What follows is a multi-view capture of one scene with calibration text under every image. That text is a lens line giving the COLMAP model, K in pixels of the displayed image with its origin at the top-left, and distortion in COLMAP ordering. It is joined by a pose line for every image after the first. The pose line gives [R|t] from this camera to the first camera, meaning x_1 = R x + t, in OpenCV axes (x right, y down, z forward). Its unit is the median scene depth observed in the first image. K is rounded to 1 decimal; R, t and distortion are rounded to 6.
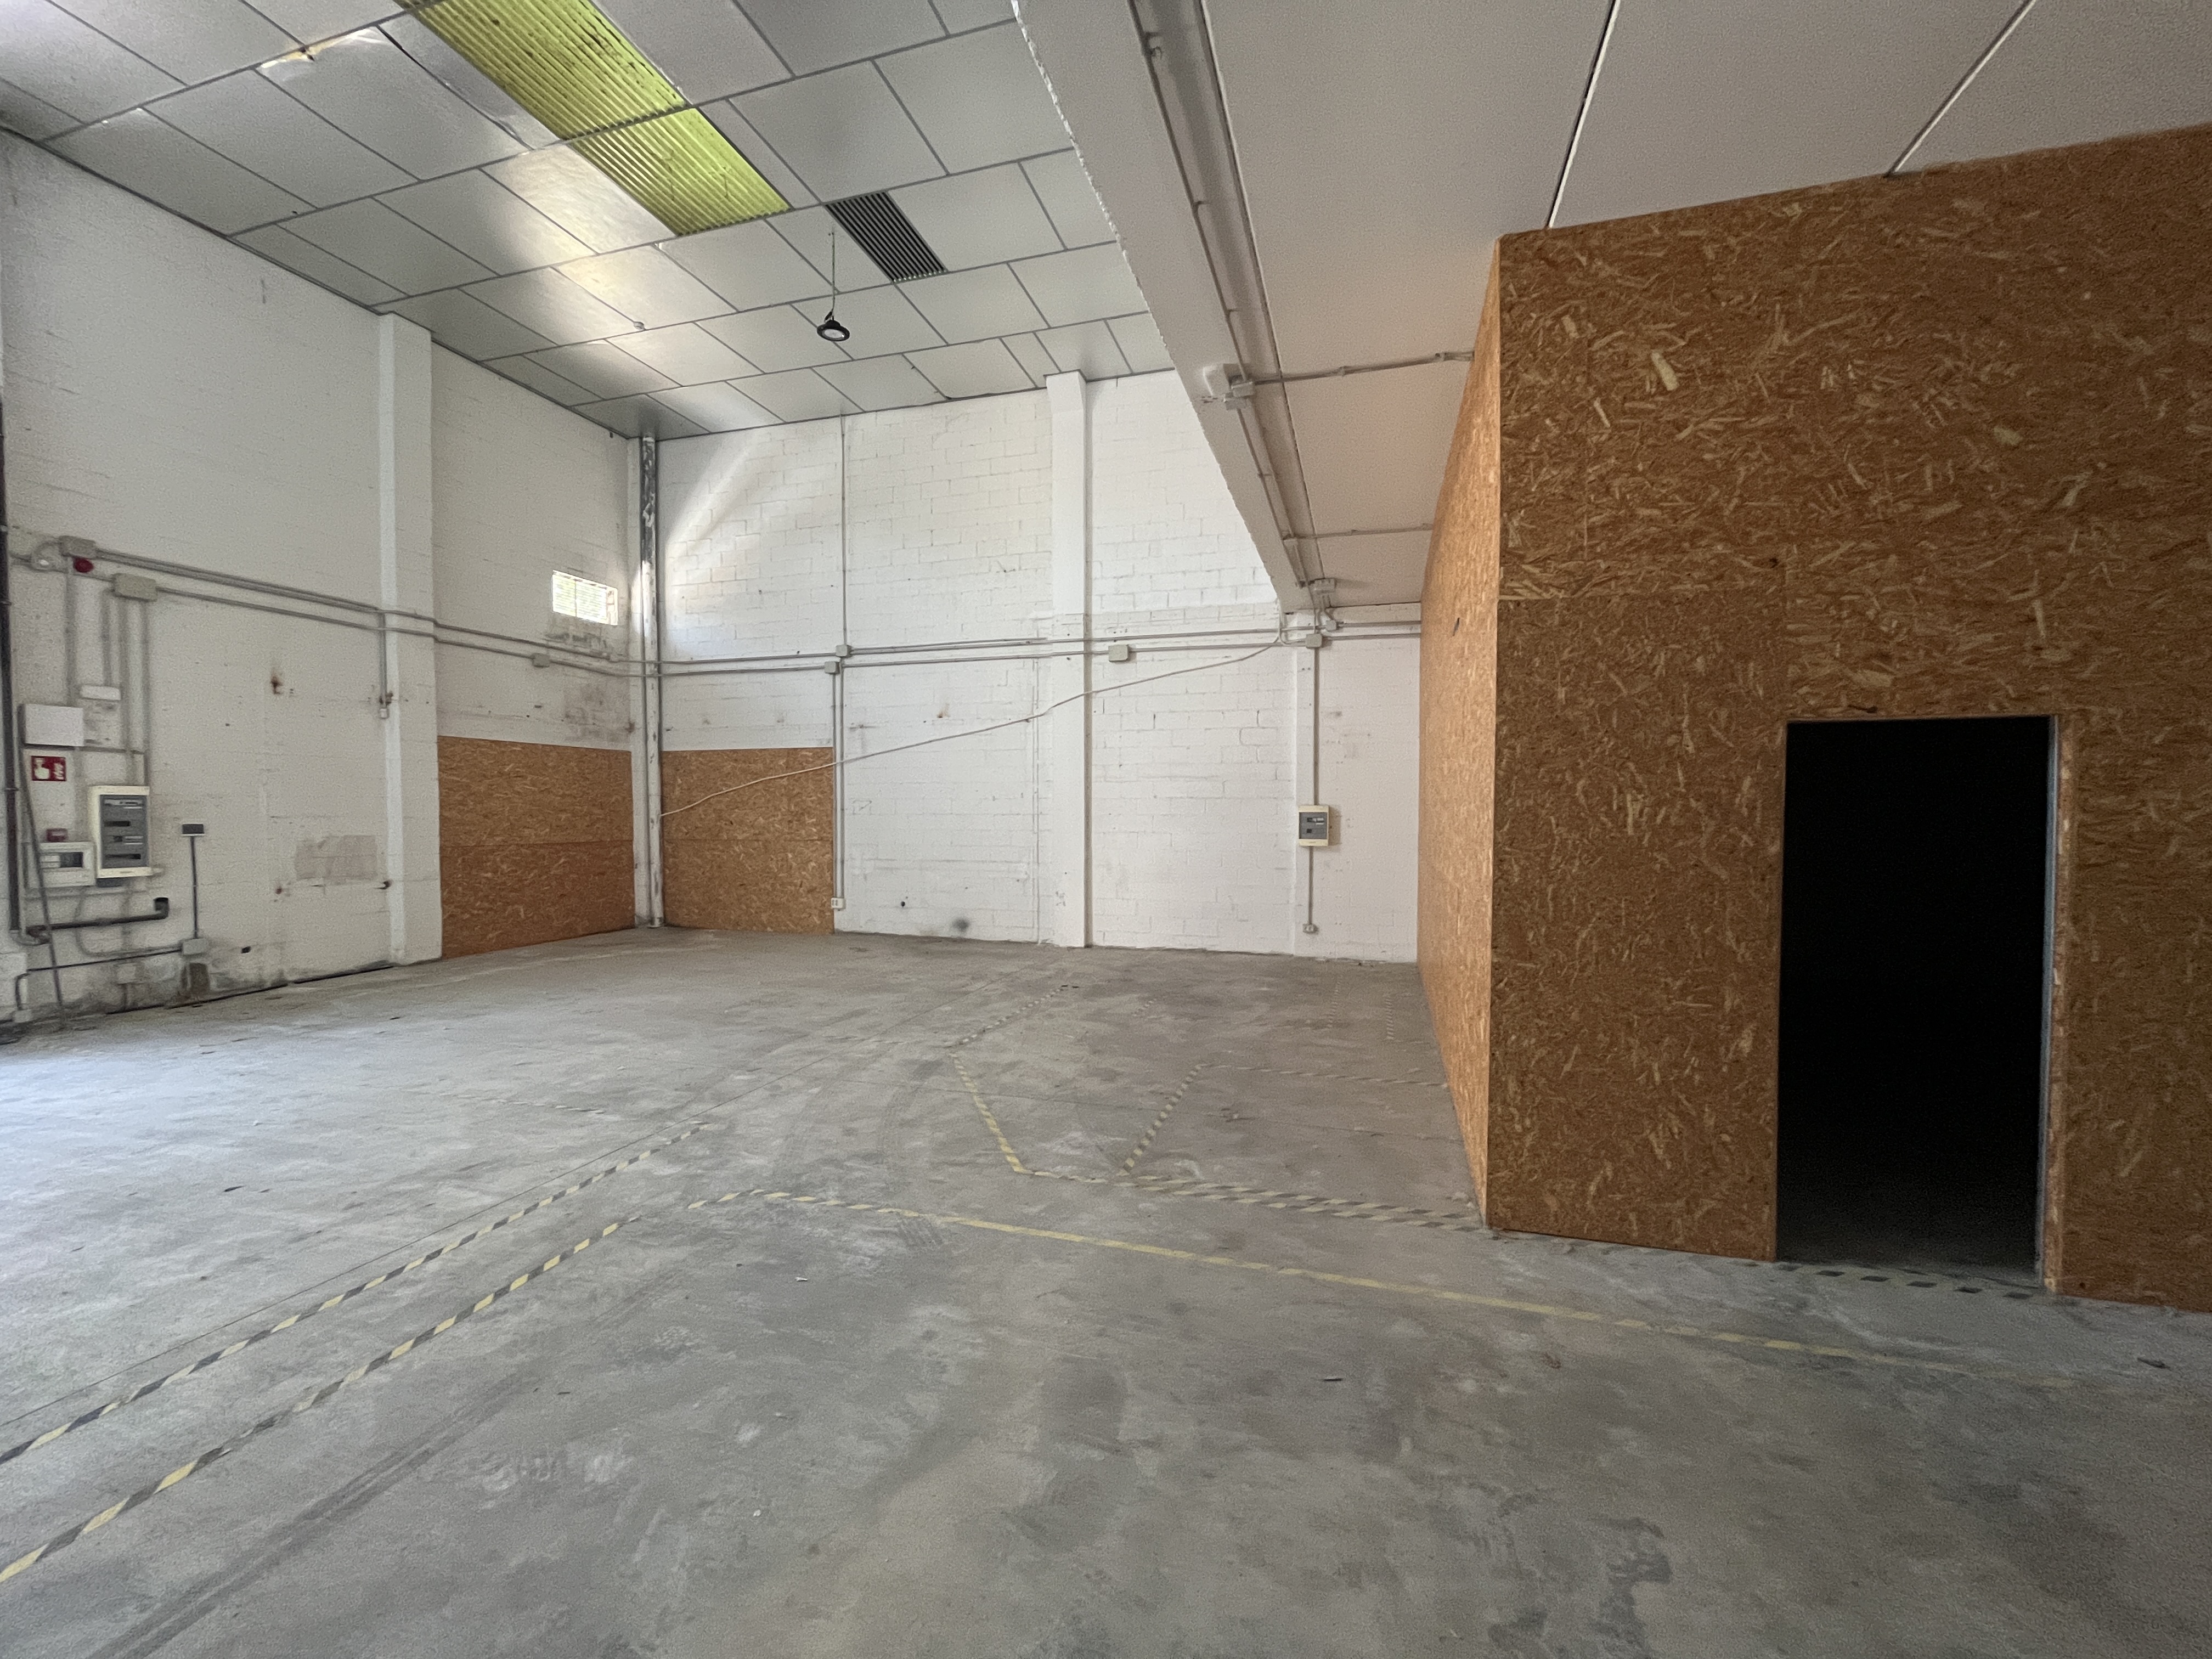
lens RADIAL K [[896.9, 0, 1101.7], [0, 896.9, 831.9], [0, 0, 1]] dist [-0.002265, -0.000610]
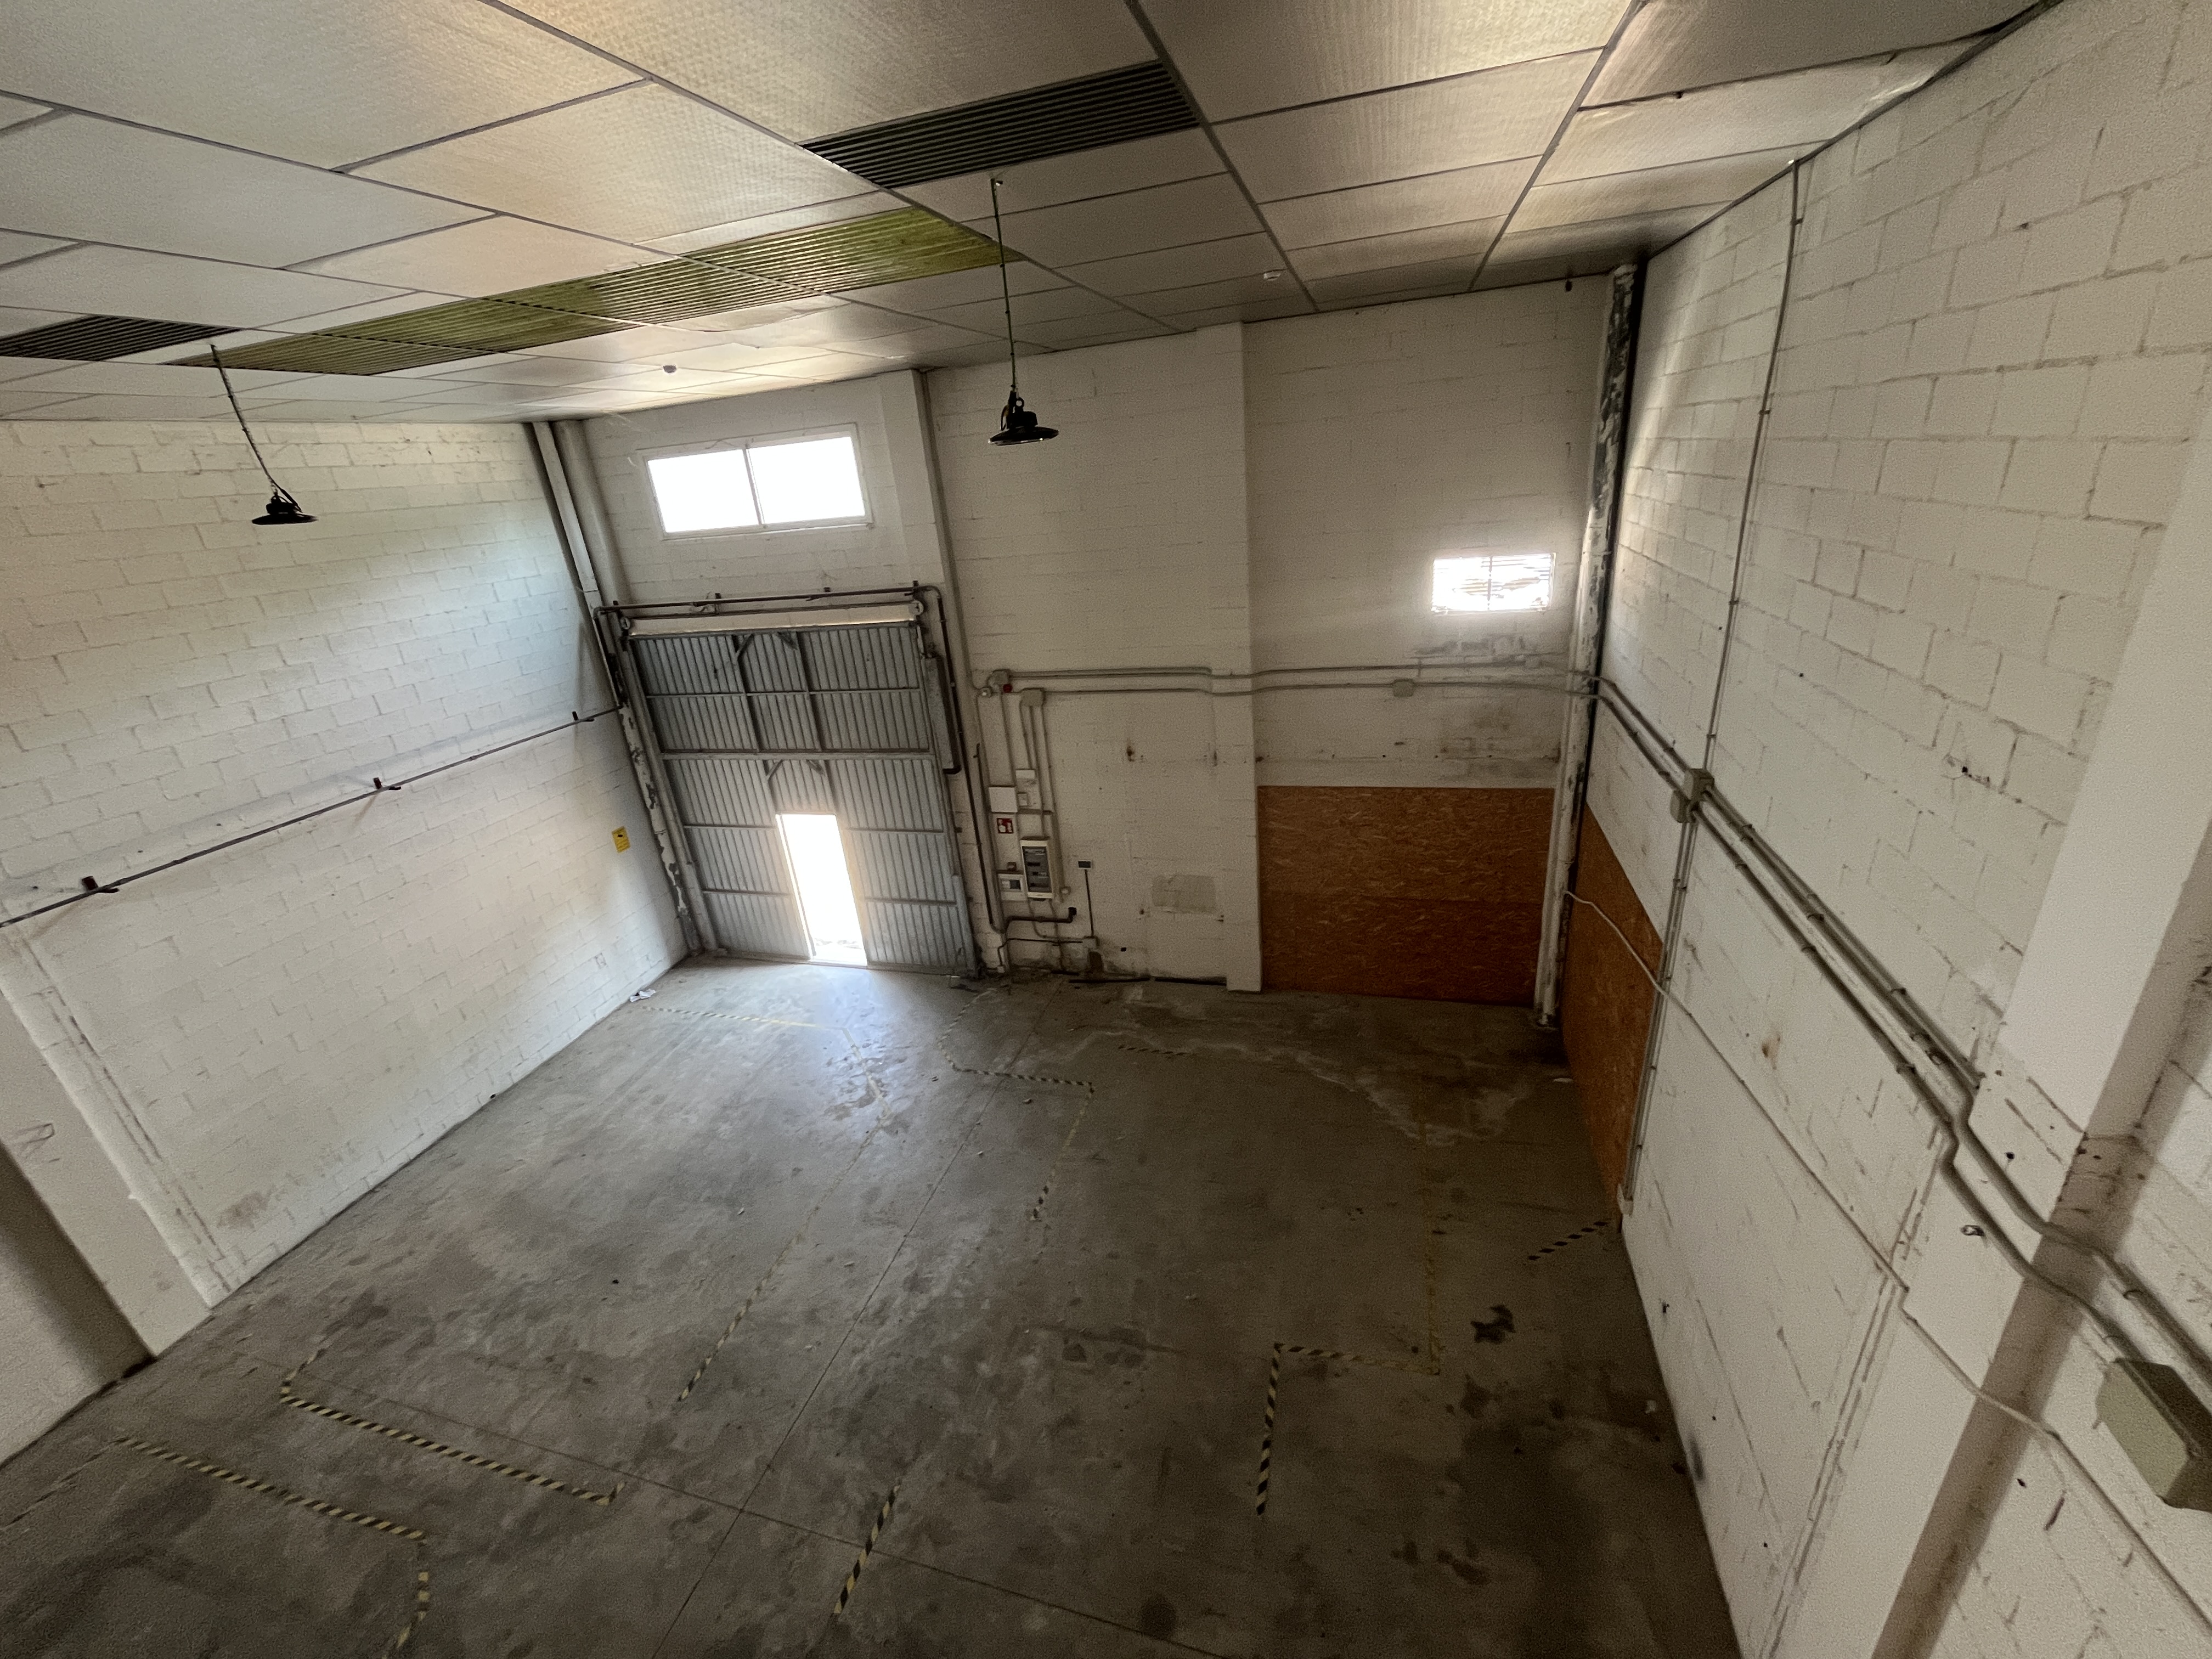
lens RADIAL K [[896.9, 0, 1096.2], [0, 896.9, 834.4], [0, 0, 1]] dist [-0.002265, -0.000610]
pose [[0.001874, 0.382179, -0.924086, 0.190138], [0.072261, 0.921620, 0.381306, -0.521523], [0.997384, -0.067490, -0.025889, 0.995413]]
